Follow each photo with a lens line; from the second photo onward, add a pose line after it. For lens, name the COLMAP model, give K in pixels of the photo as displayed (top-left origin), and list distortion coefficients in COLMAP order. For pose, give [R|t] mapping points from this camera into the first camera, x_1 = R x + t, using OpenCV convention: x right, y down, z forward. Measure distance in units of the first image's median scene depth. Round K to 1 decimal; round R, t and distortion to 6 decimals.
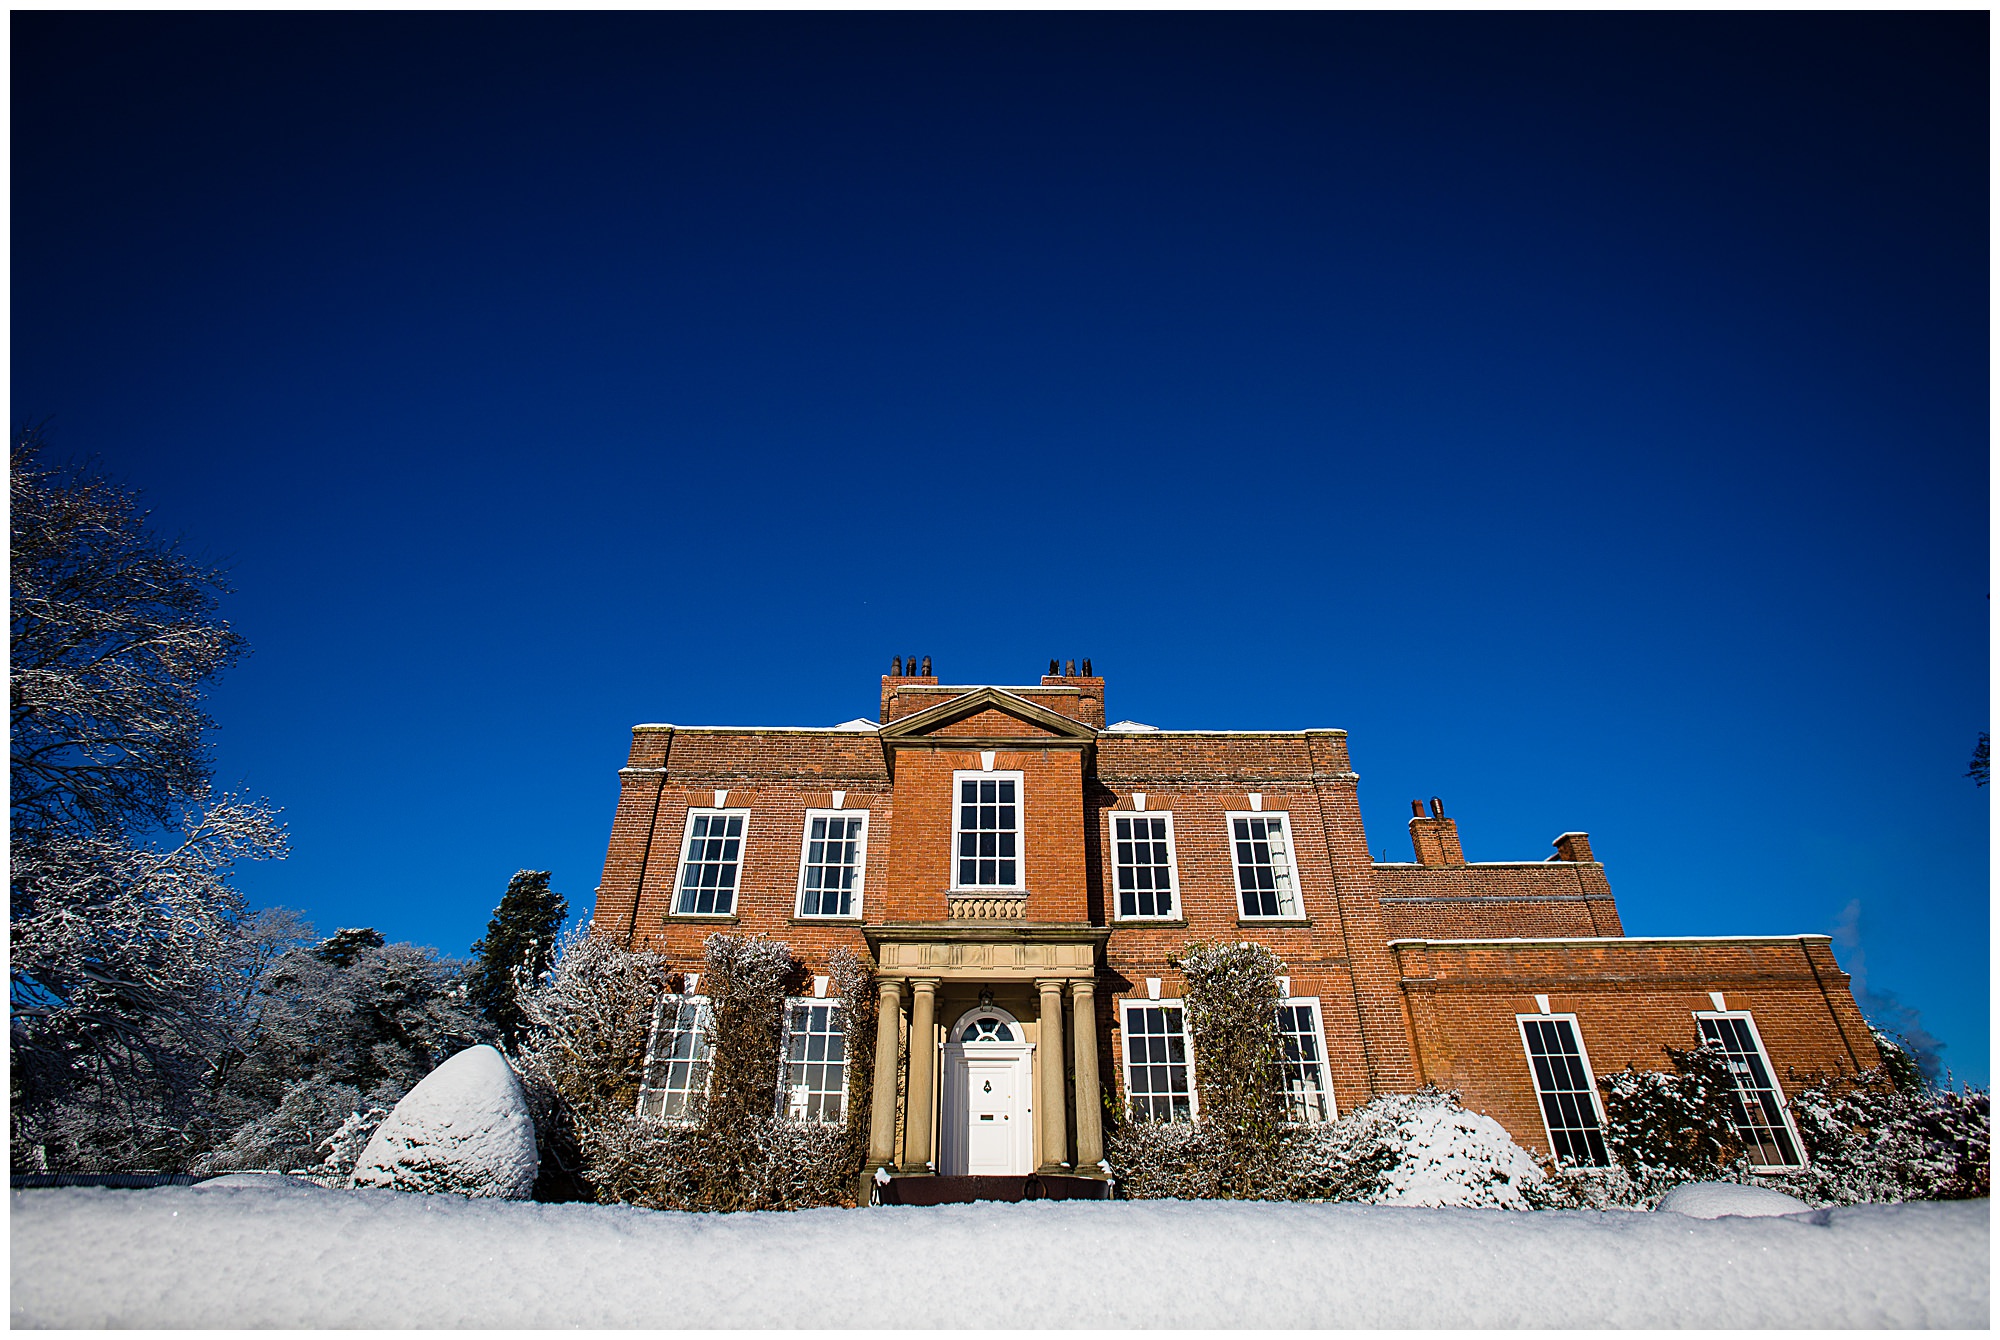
lens RADIAL K [[927.9, 0, 1000.0], [0, 927.9, 670.0], [0, 0, 1]] dist [-0.020493, -0.000068]
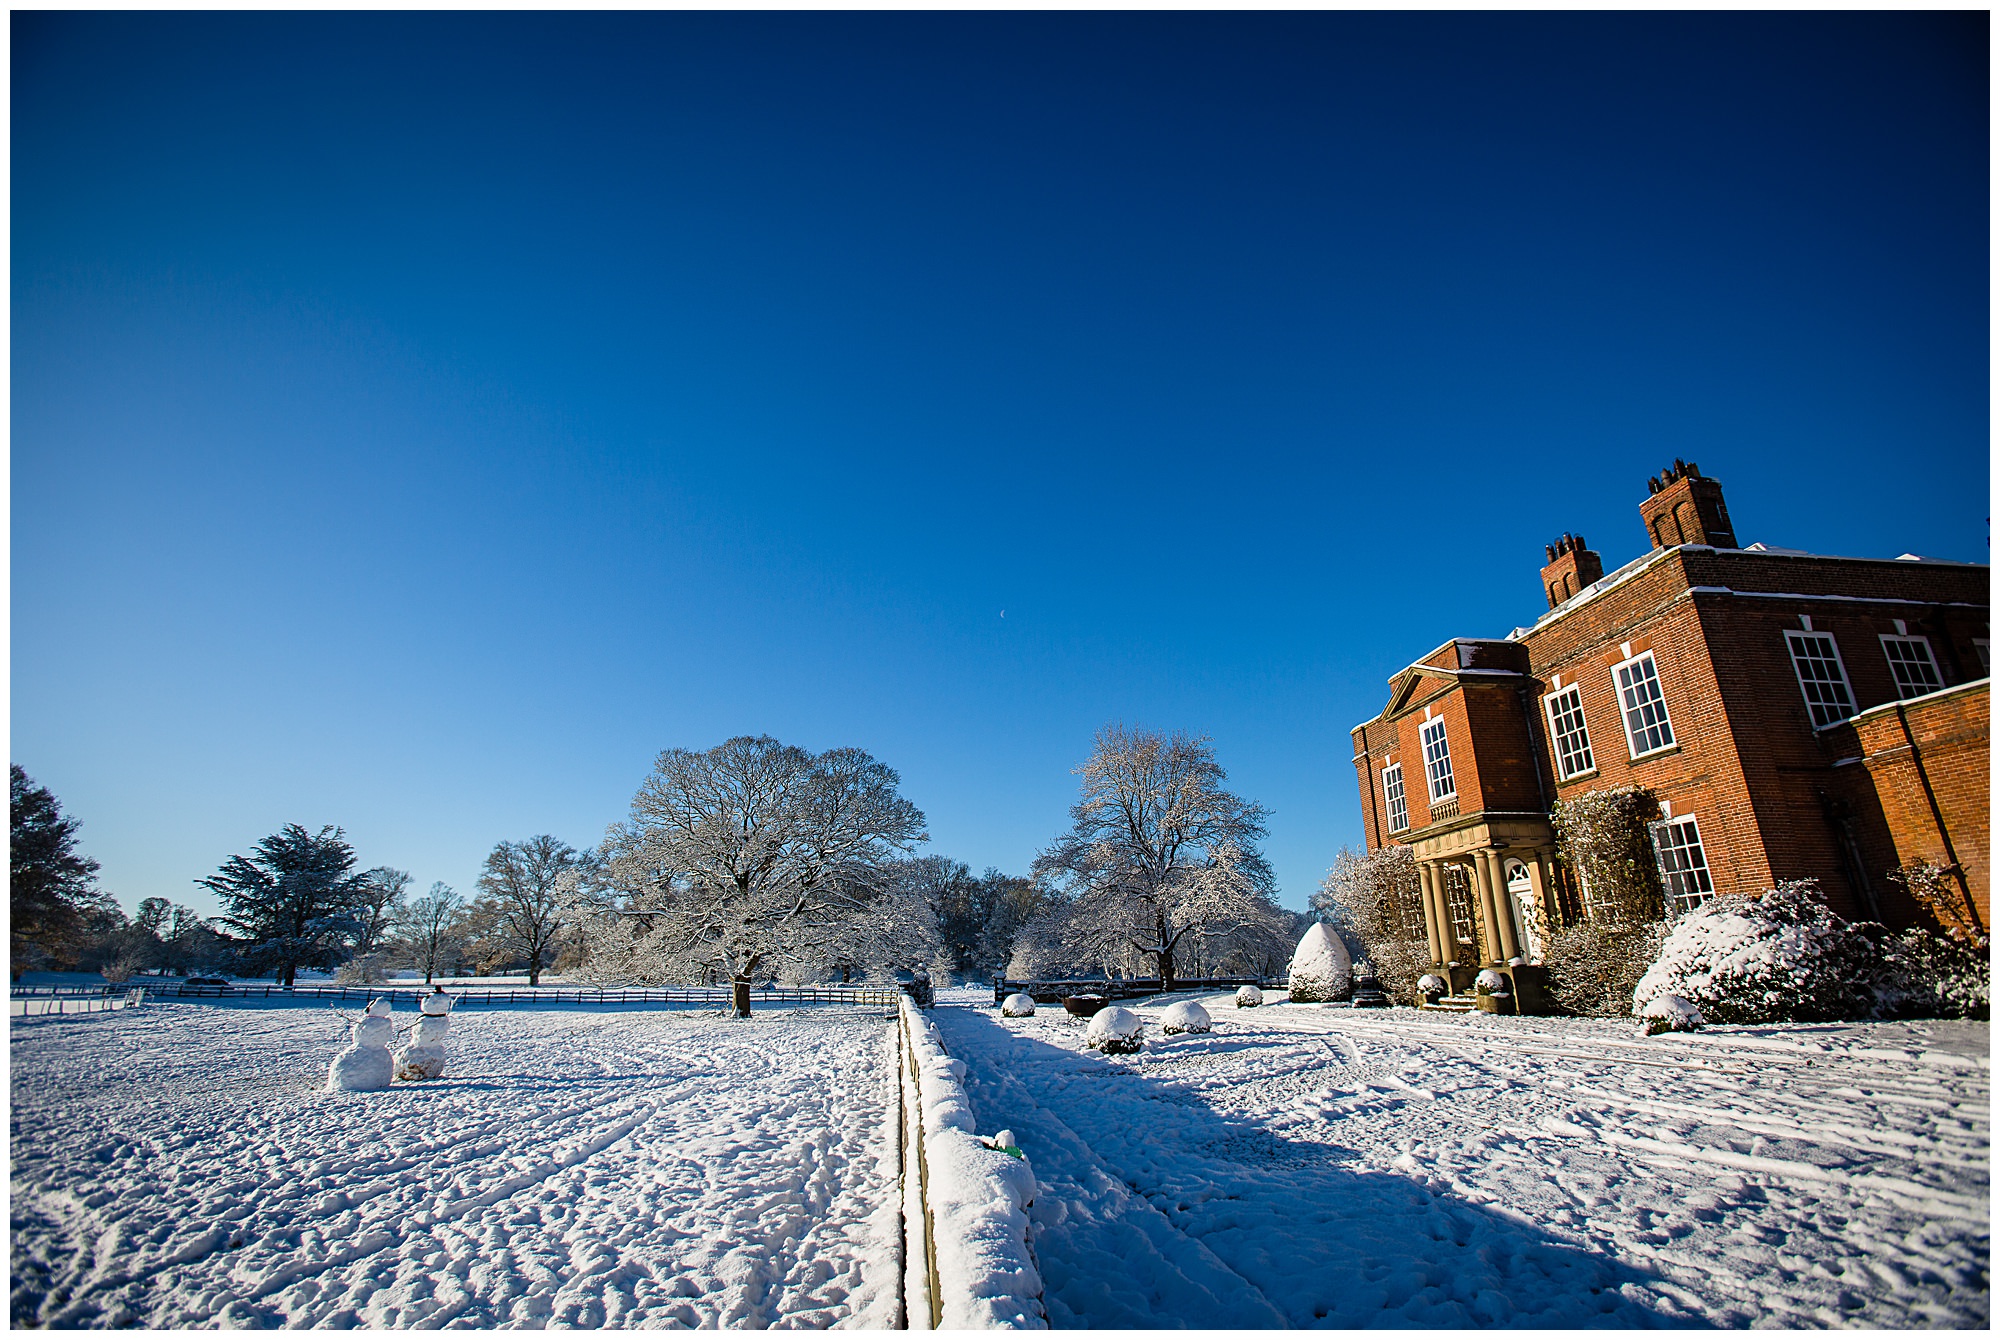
lens RADIAL K [[880.9, 0, 1000.0], [0, 880.9, 670.0], [0, 0, 1]] dist [0.000918, 0.000175]
pose [[0.055206, -0.326491, -0.943587, 1.366358], [0.532431, 0.809083, -0.248801, 0.026584], [0.844671, -0.488659, 0.218500, 0.125302]]
